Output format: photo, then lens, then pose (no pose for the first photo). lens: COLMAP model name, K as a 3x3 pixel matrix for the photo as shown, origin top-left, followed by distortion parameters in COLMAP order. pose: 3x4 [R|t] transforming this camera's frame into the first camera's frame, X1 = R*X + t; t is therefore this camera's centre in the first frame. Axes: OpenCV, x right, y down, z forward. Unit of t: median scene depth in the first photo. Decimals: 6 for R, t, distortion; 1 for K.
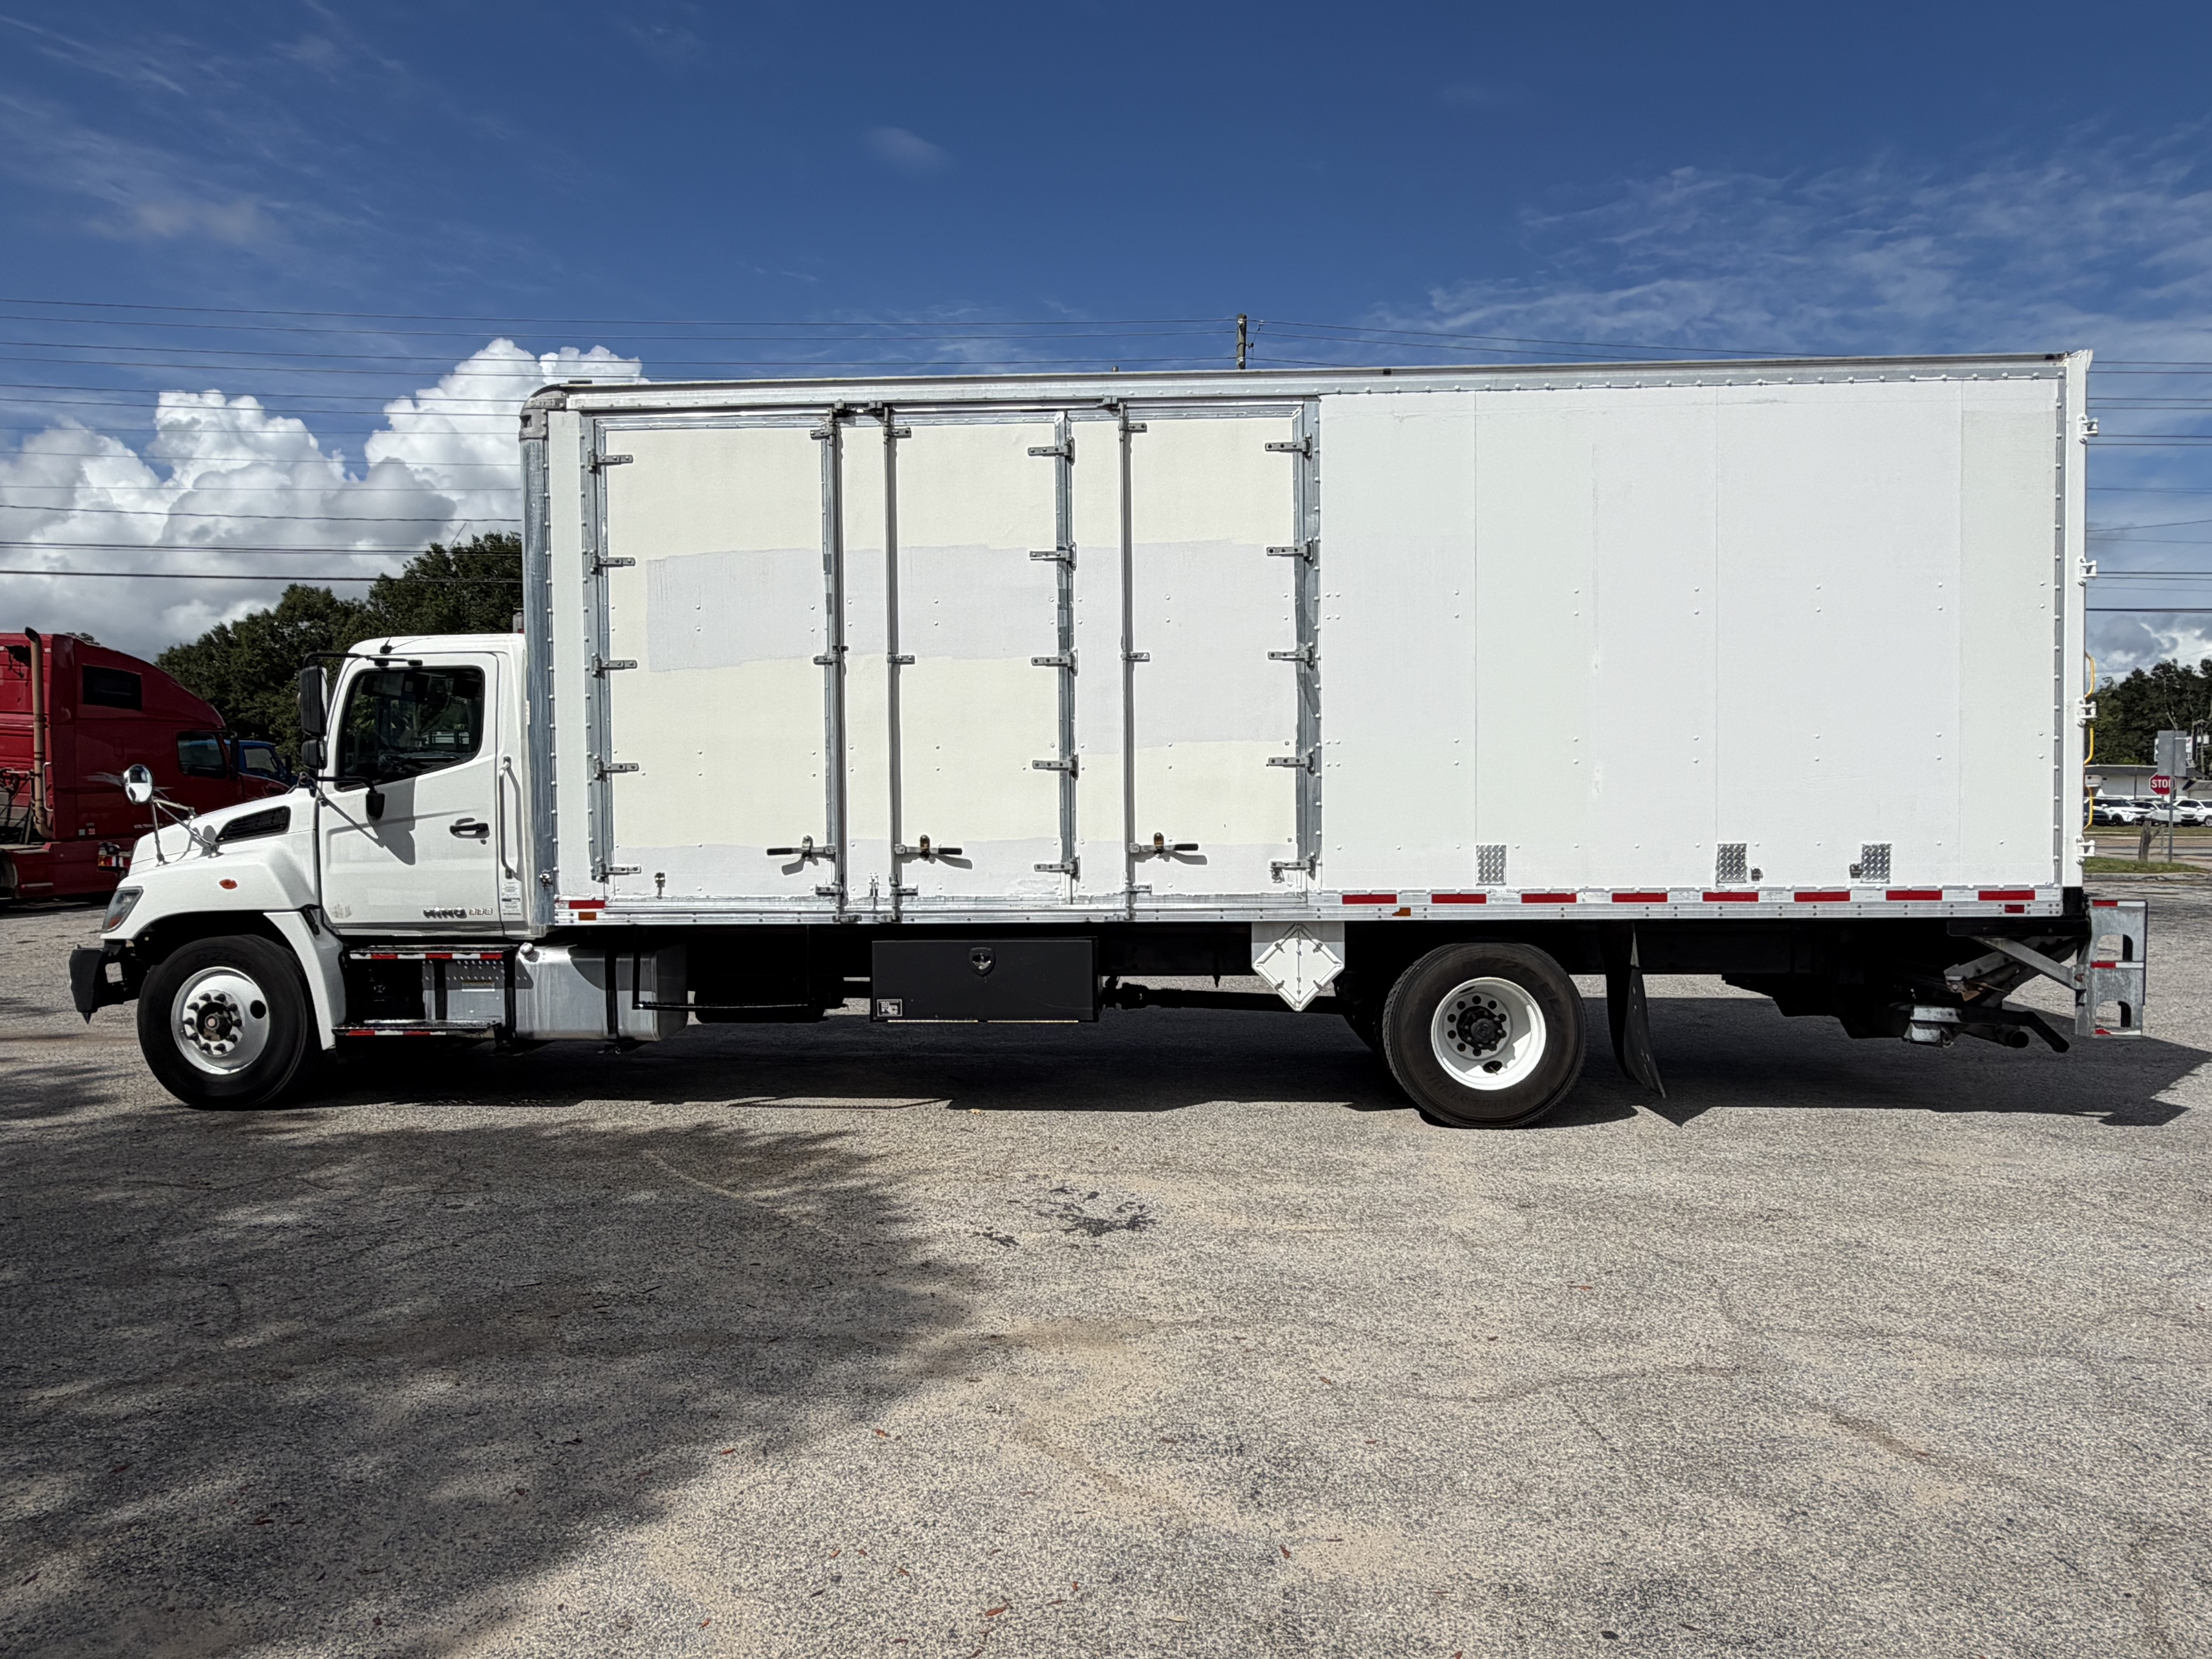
lens RADIAL K [[1495.7, 0, 1106.0], [0, 1495.7, 829.5], [0, 0, 1]] dist [-0.023196, -0.002577]
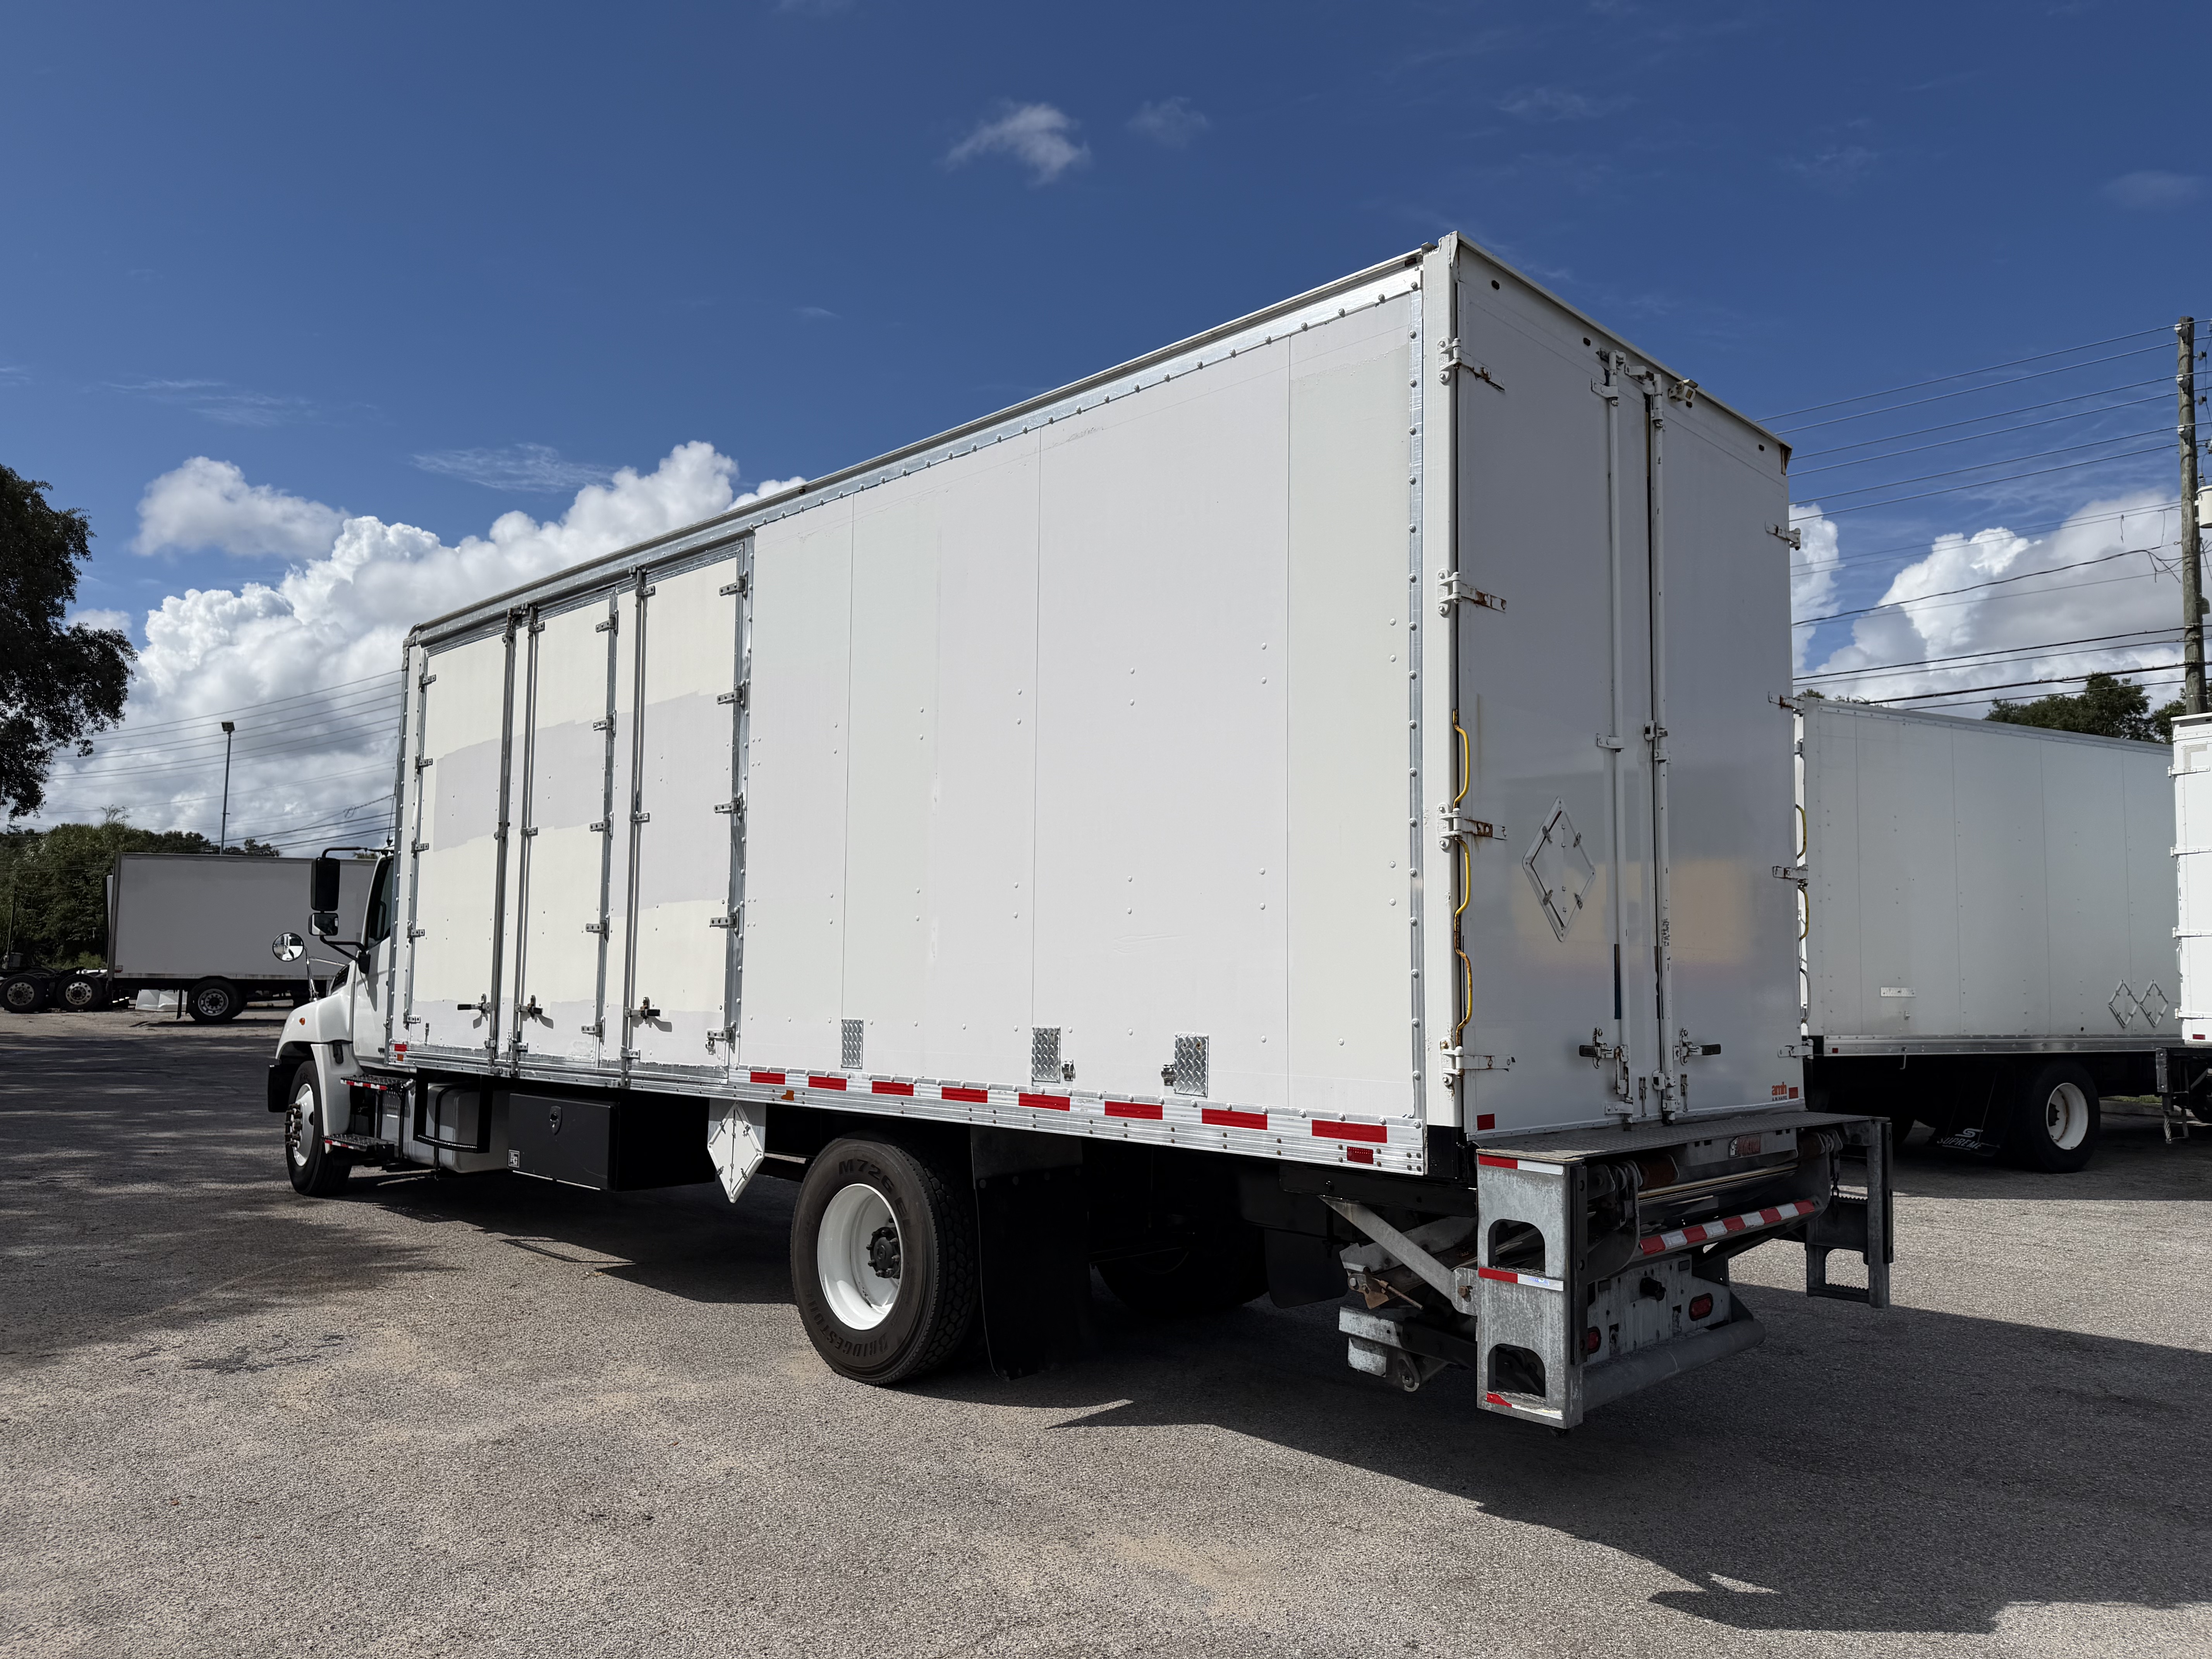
lens RADIAL K [[1547.8, 0, 1100.0], [0, 1547.8, 803.9], [0, 0, 1]] dist [0.066611, -0.078229]
pose [[0.737159, -0.061887, -0.672879, 0.938694], [-0.025606, 0.992523, -0.119338, -0.009027], [0.675234, 0.105201, 0.730063, 0.445851]]
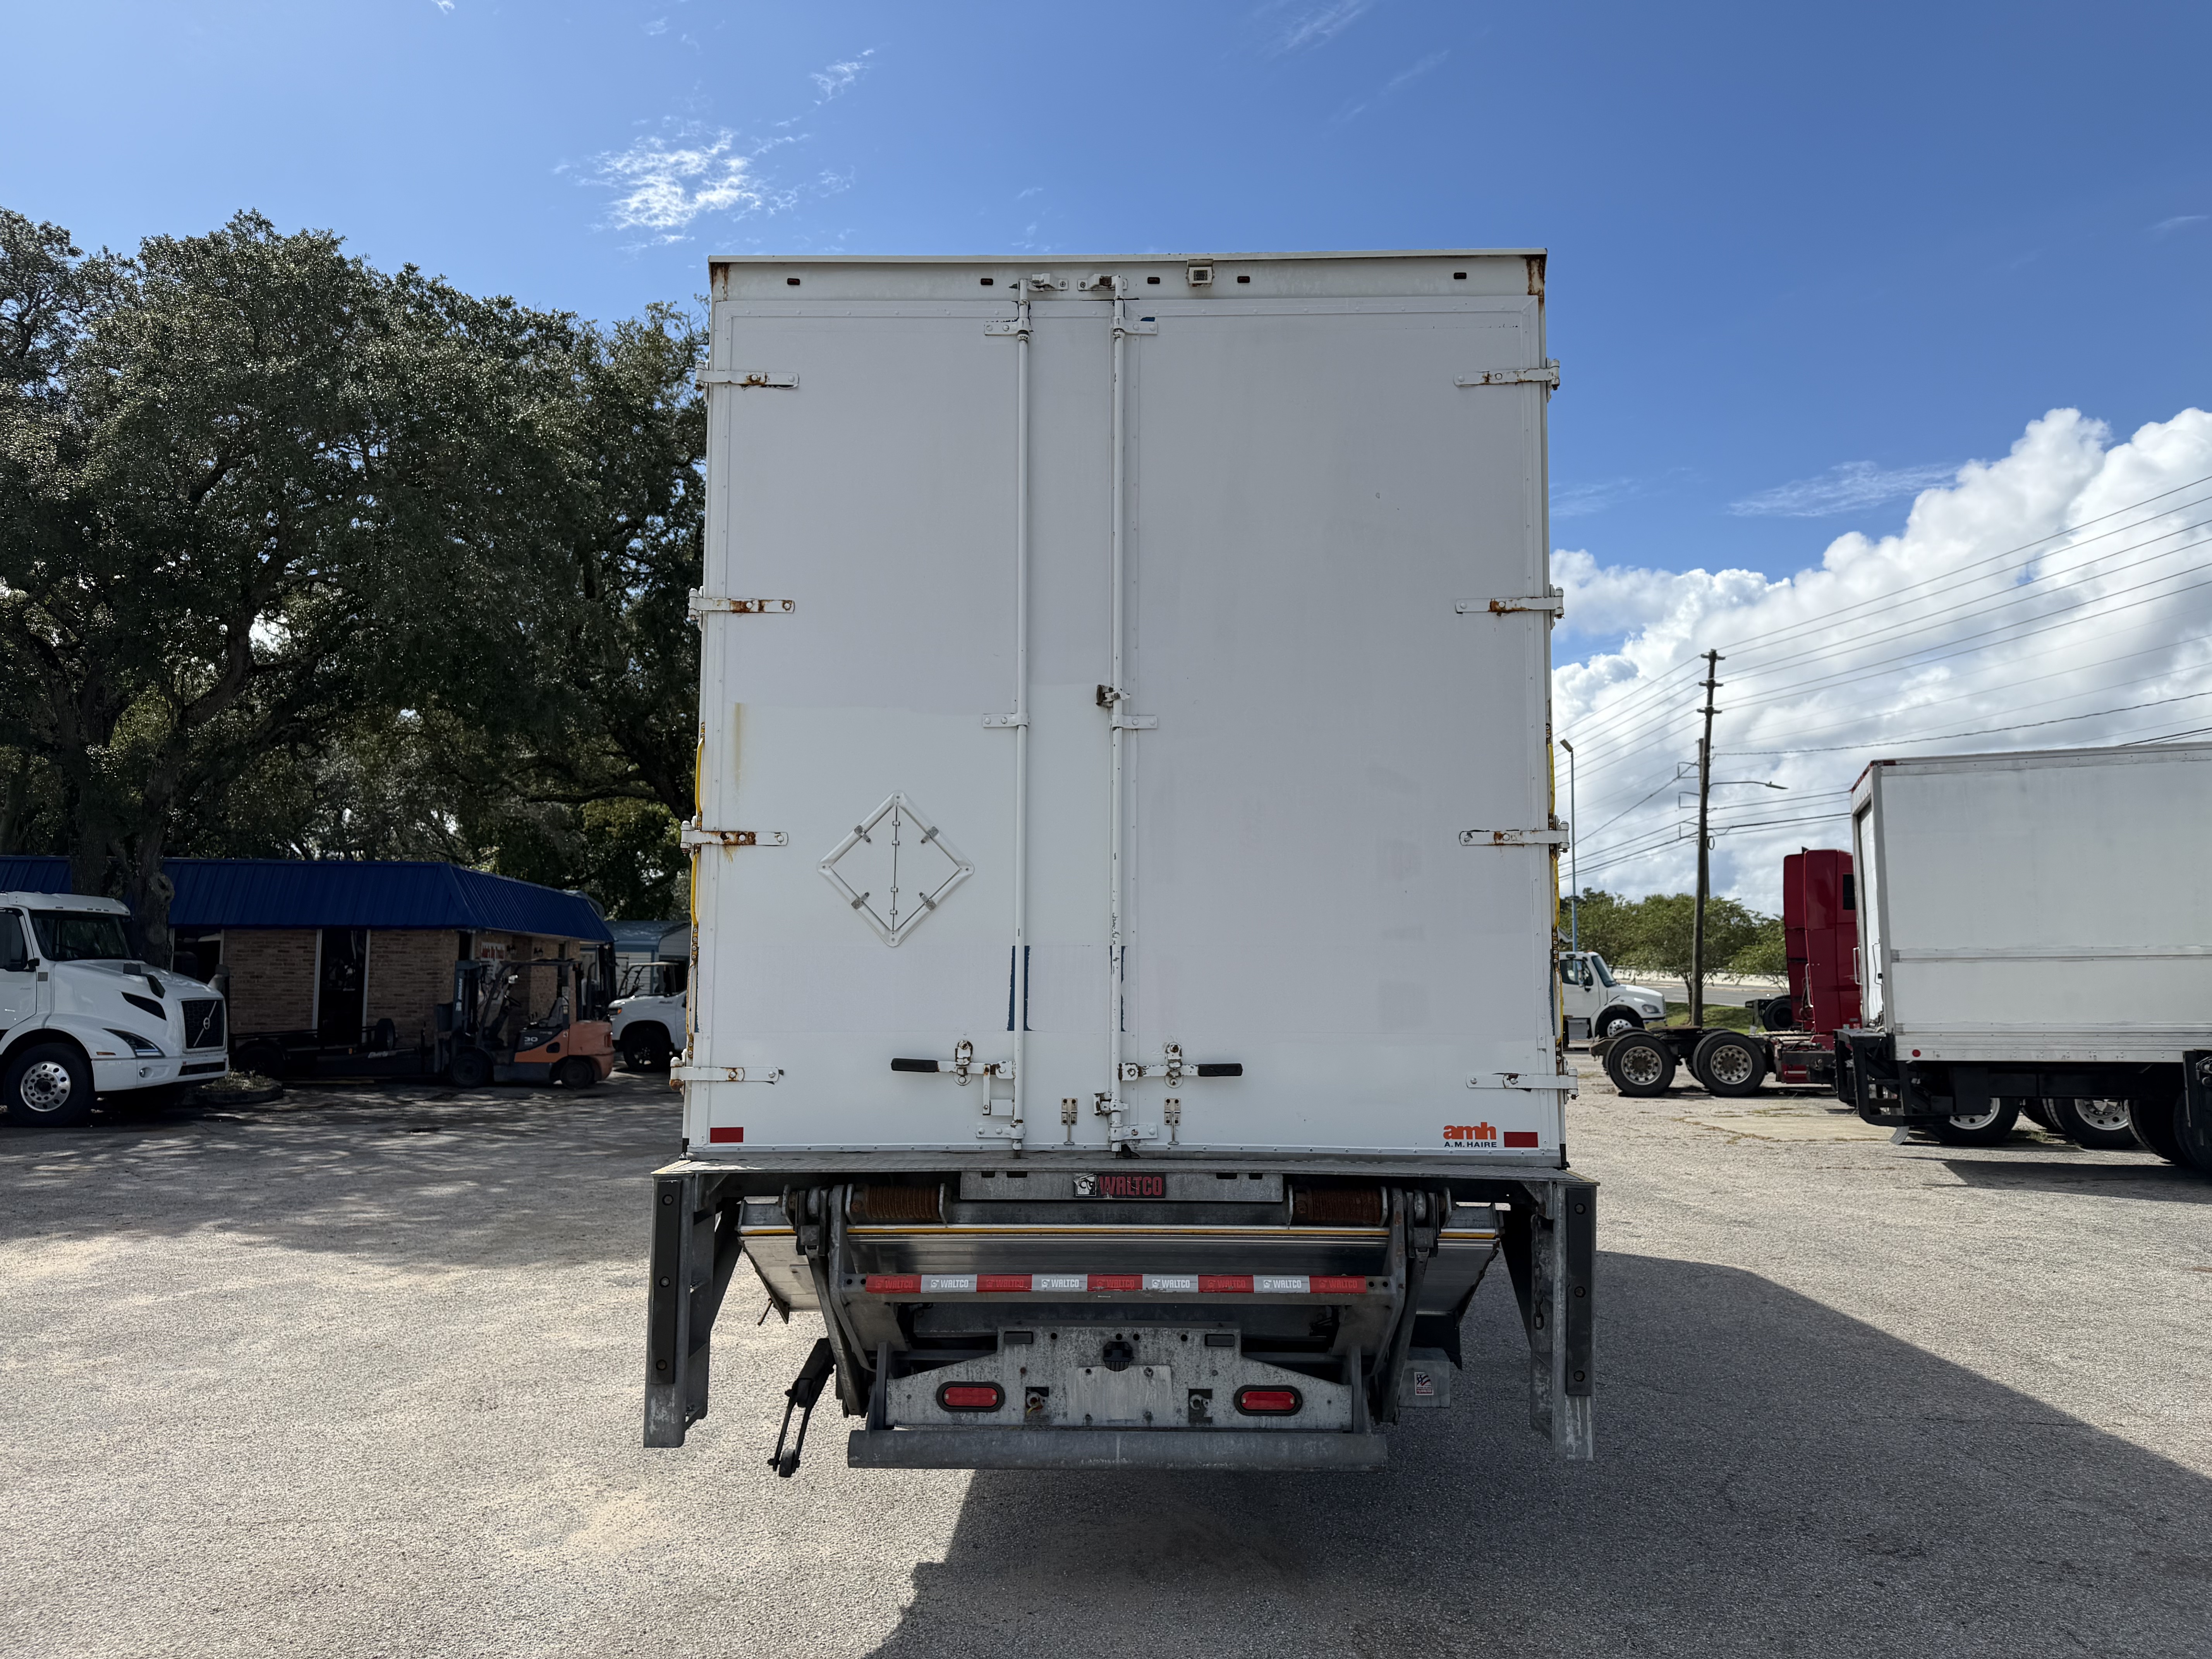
lens RADIAL K [[1546.1, 0, 1150.1], [0, 1546.1, 820.2], [0, 0, 1]] dist [0.067080, -0.067565]
pose [[0.028110, -0.111359, -0.993383, 1.159778], [-0.020429, 0.993504, -0.111950, -0.015916], [0.999396, 0.023441, 0.025653, 0.958634]]
